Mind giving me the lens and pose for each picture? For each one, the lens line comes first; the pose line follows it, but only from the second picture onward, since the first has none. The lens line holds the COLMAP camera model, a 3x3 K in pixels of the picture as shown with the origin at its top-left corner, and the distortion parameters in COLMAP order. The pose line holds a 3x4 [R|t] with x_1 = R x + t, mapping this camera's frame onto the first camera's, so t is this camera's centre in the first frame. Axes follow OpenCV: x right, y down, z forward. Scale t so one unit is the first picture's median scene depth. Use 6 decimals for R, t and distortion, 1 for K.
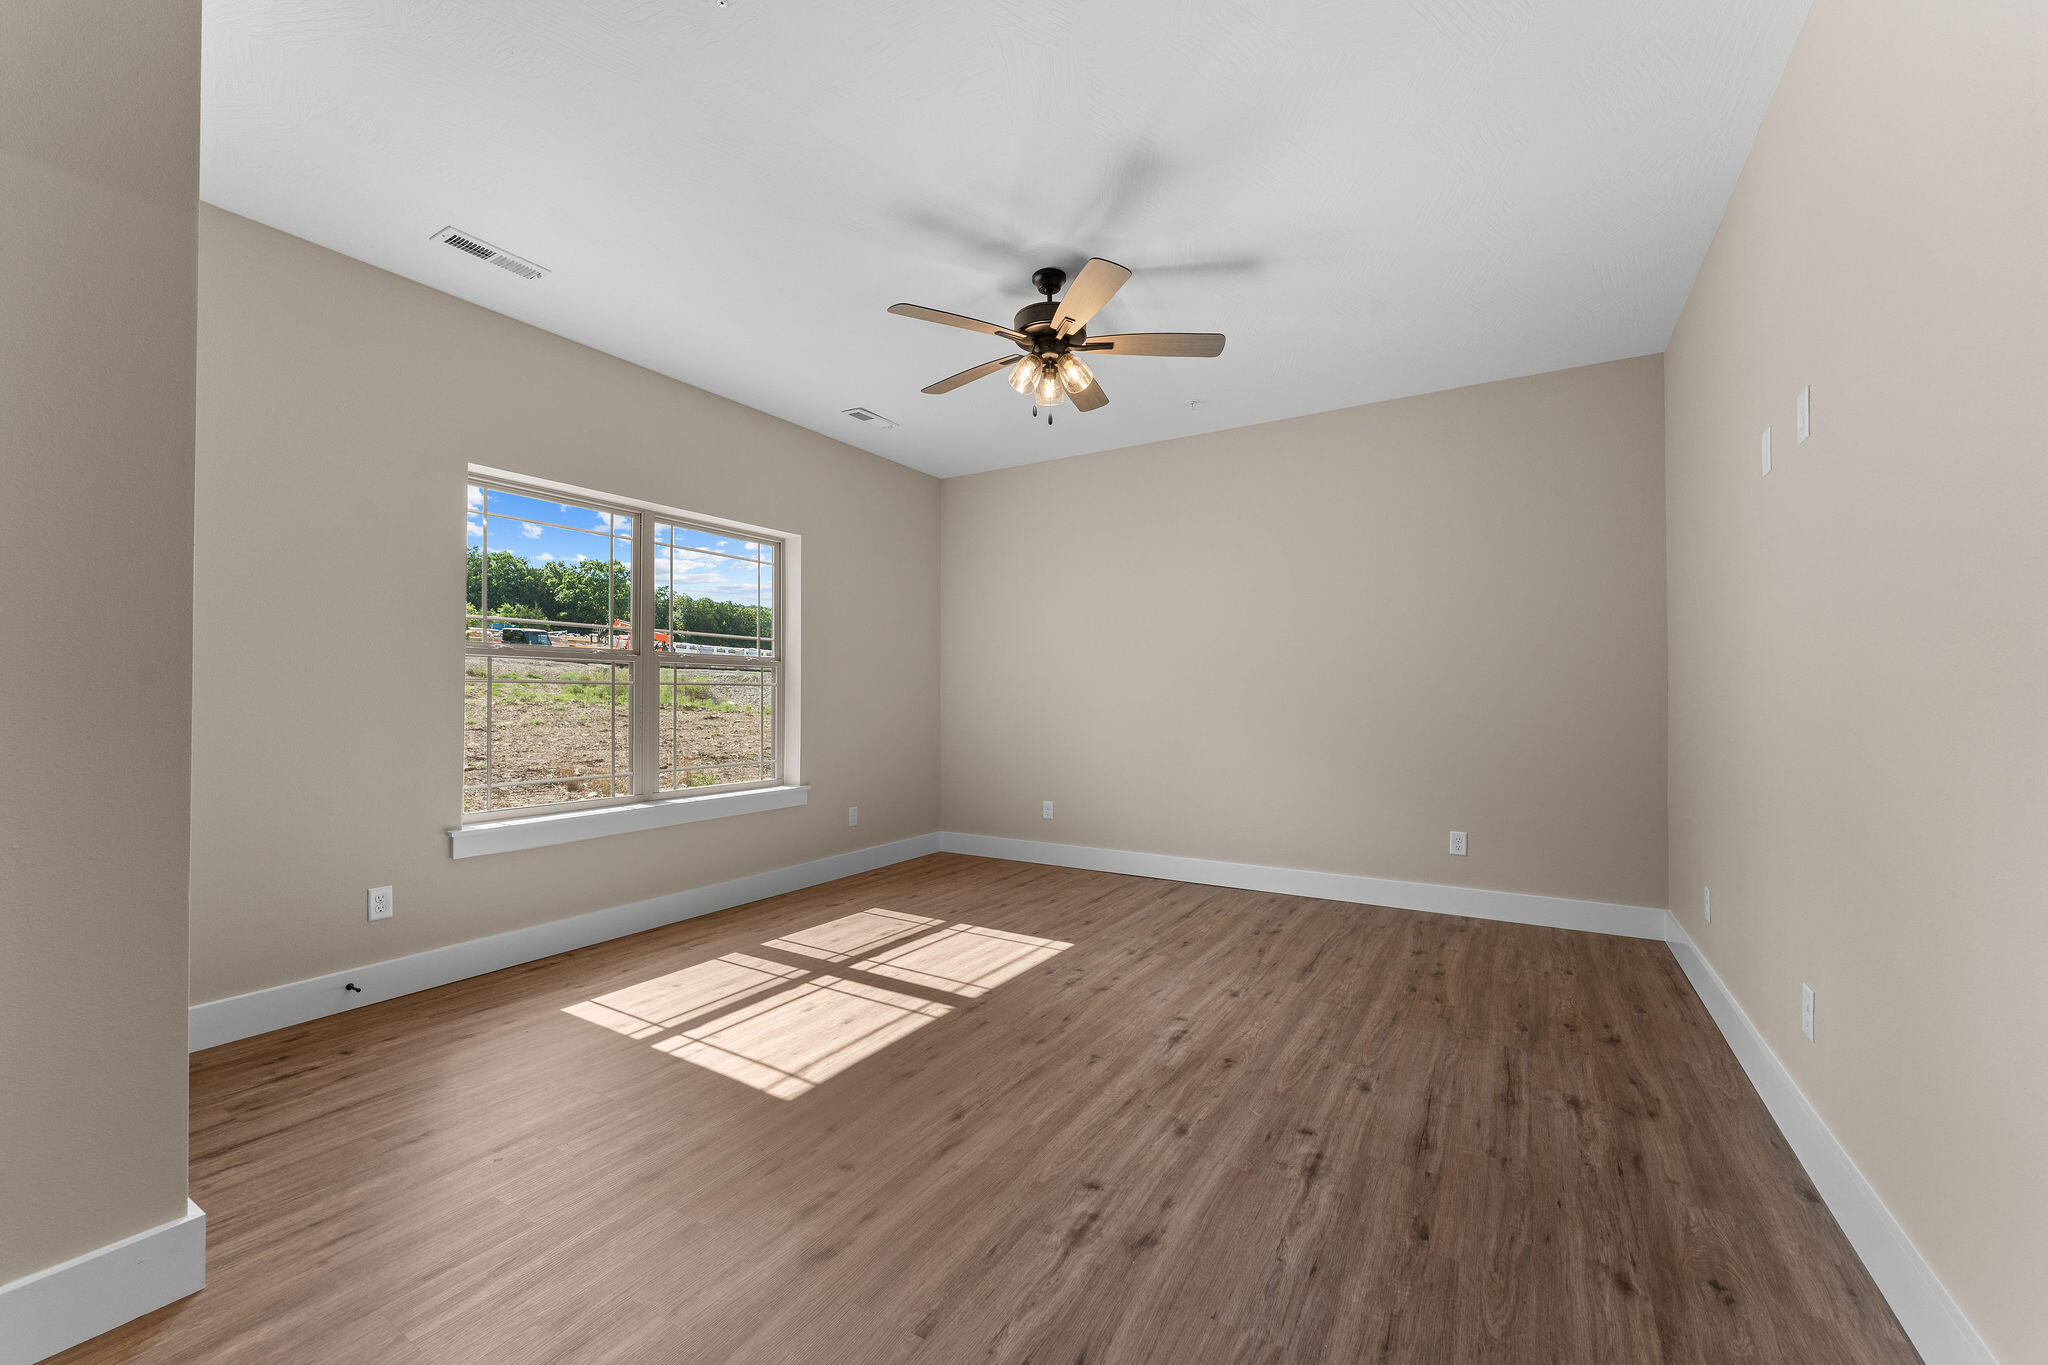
lens RADIAL K [[813.6, 0, 1014.1], [0, 813.6, 684.2], [0, 0, 1]] dist [-0.000285, 0.000118]
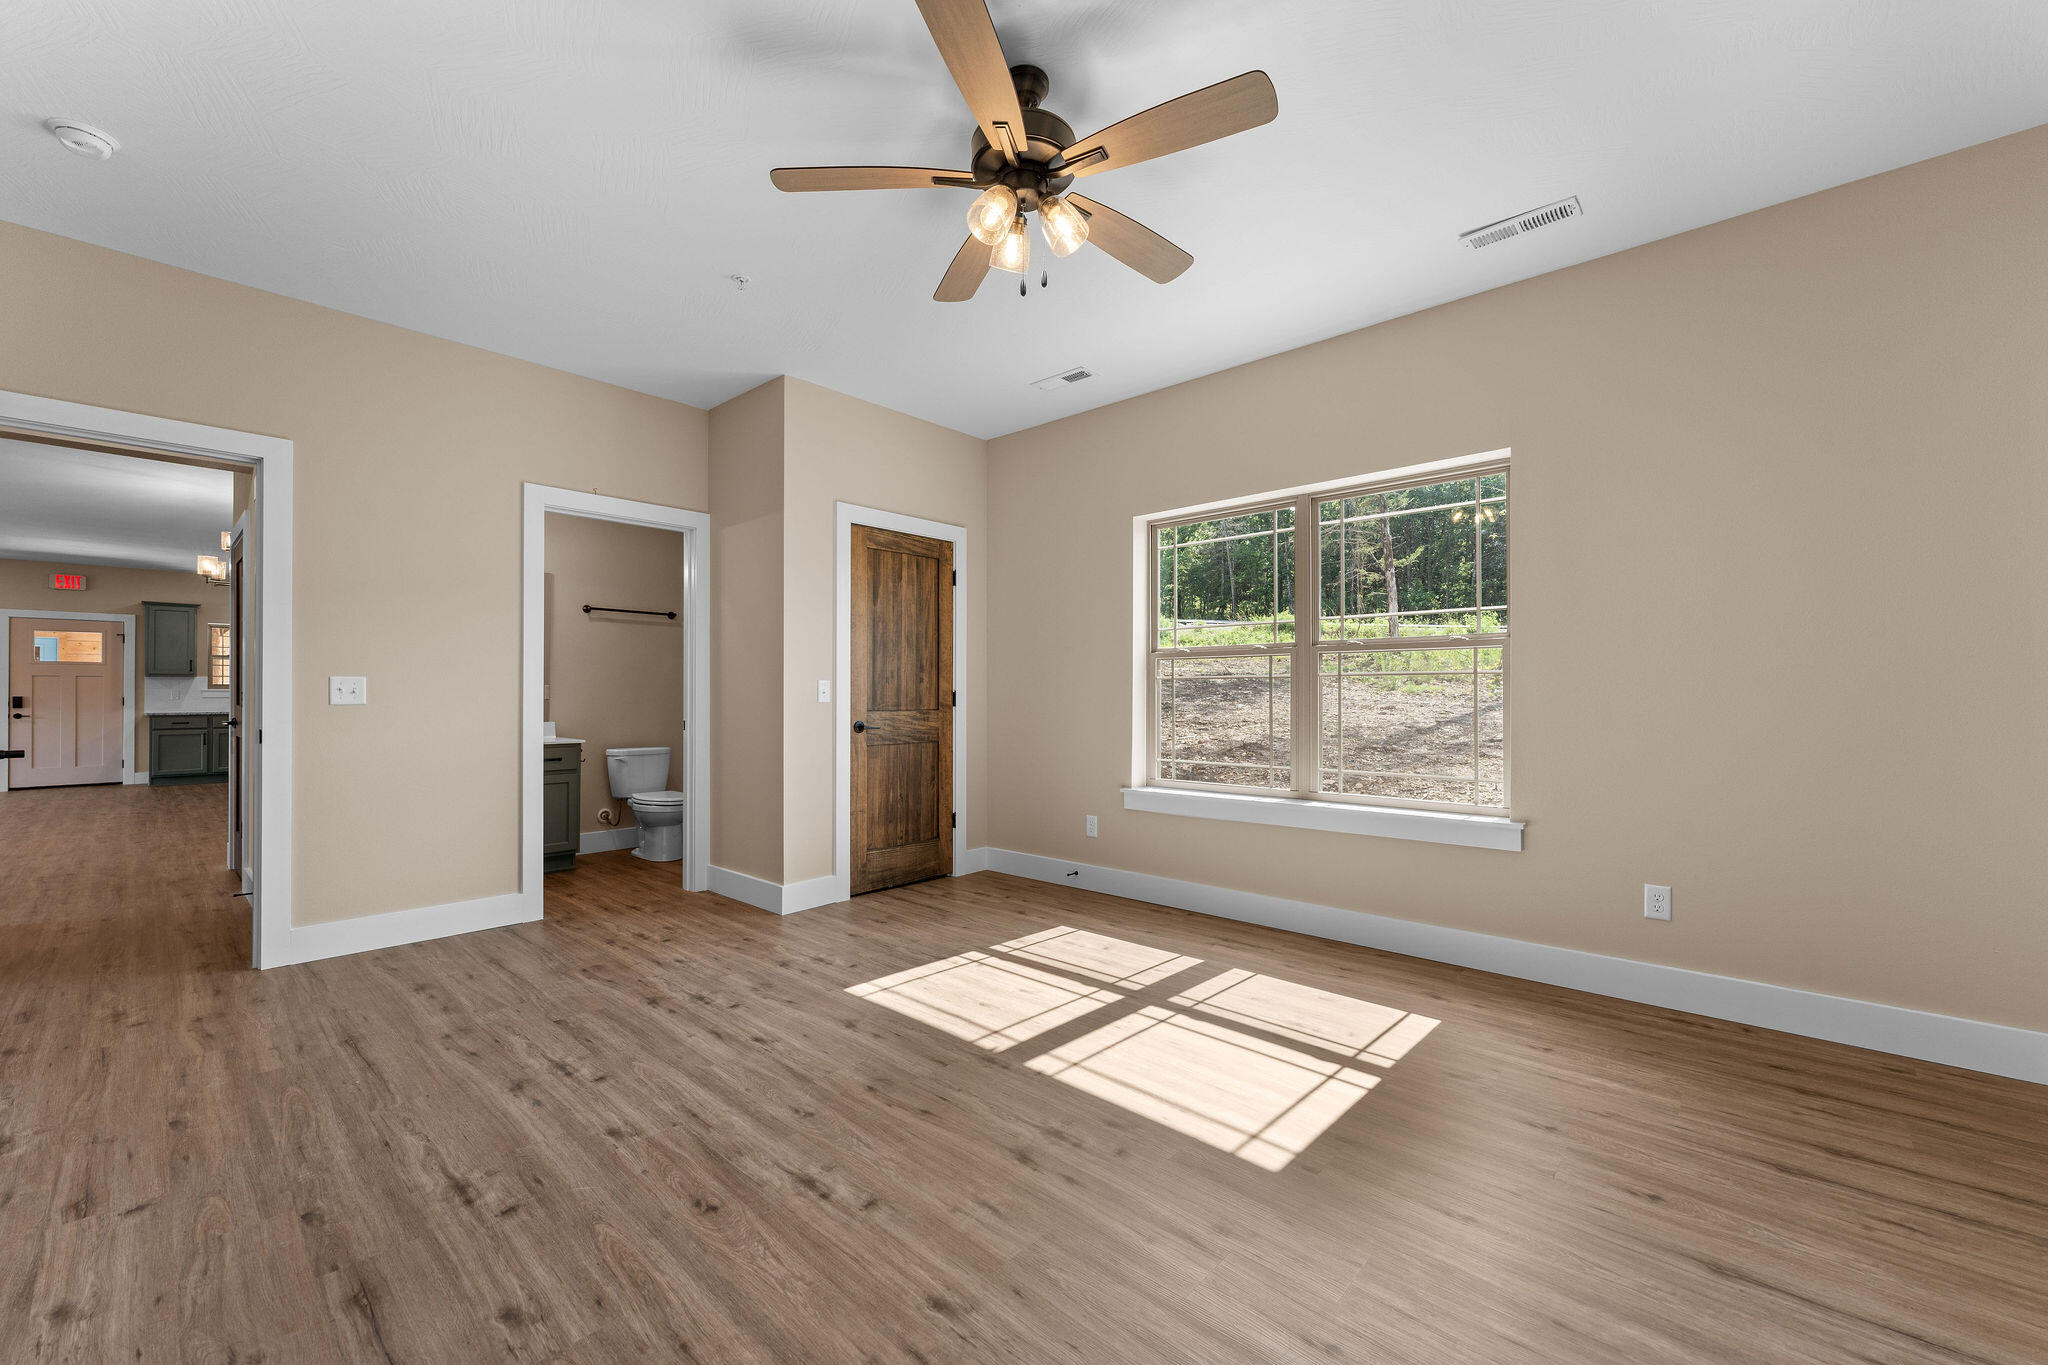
lens RADIAL K [[813.6, 0, 1034.3], [0, 813.6, 694.1], [0, 0, 1]] dist [-0.000285, 0.000118]
pose [[-0.177846, 0.001966, -0.984056, 0.639584], [0.016644, 0.999861, -0.001010, 0.015276], [0.983918, -0.016558, -0.177854, 0.993423]]
